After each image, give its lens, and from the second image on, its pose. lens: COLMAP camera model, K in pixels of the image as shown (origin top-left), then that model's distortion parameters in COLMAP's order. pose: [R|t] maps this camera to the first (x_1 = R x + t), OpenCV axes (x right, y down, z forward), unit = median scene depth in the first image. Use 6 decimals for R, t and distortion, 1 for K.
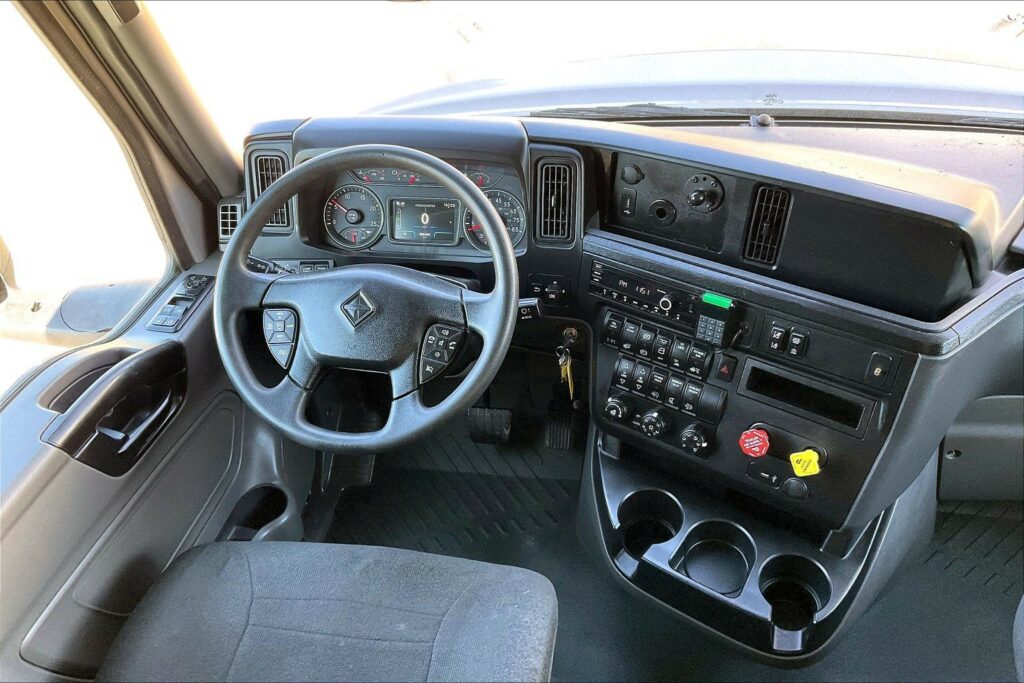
lens RADIAL K [[877.0, 0, 504.9], [0, 877.0, 337.8], [0, 0, 1]] dist [0.098698, -0.195121]
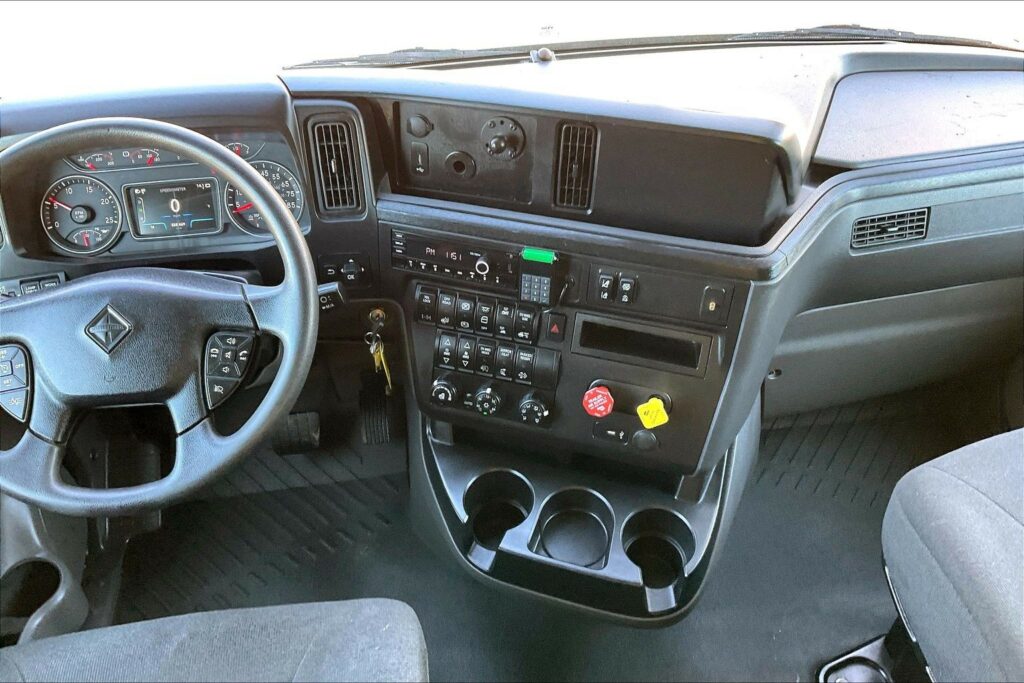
lens RADIAL K [[877.0, 0, 522.7], [0, 877.0, 339.2], [0, 0, 1]] dist [0.098698, -0.195121]
pose [[0.950751, -0.166371, 0.261520, -0.022692], [0.155834, 0.985918, 0.060680, -0.014003], [-0.267933, -0.016938, 0.963289, 0.126938]]
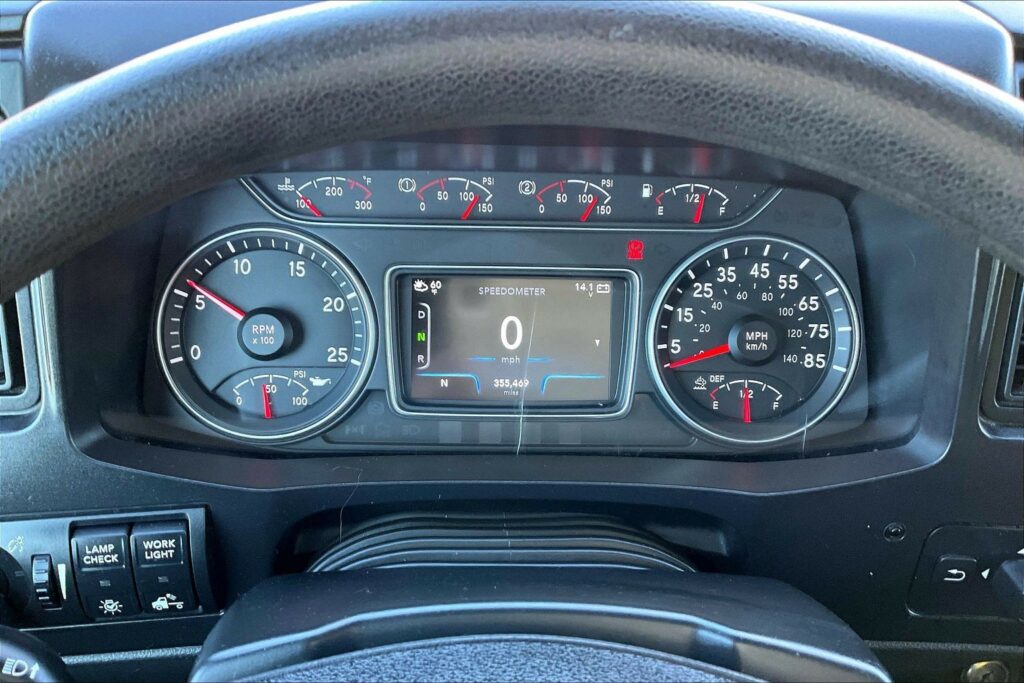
lens RADIAL K [[877.0, 0, 522.2], [0, 877.0, 342.9], [0, 0, 1]] dist [0.098698, -0.195121]
pose [[0.973946, -0.040104, 0.223205, -0.175611], [0.049175, 0.998169, -0.035230, -0.136421], [-0.221383, 0.045288, 0.974135, 0.788604]]
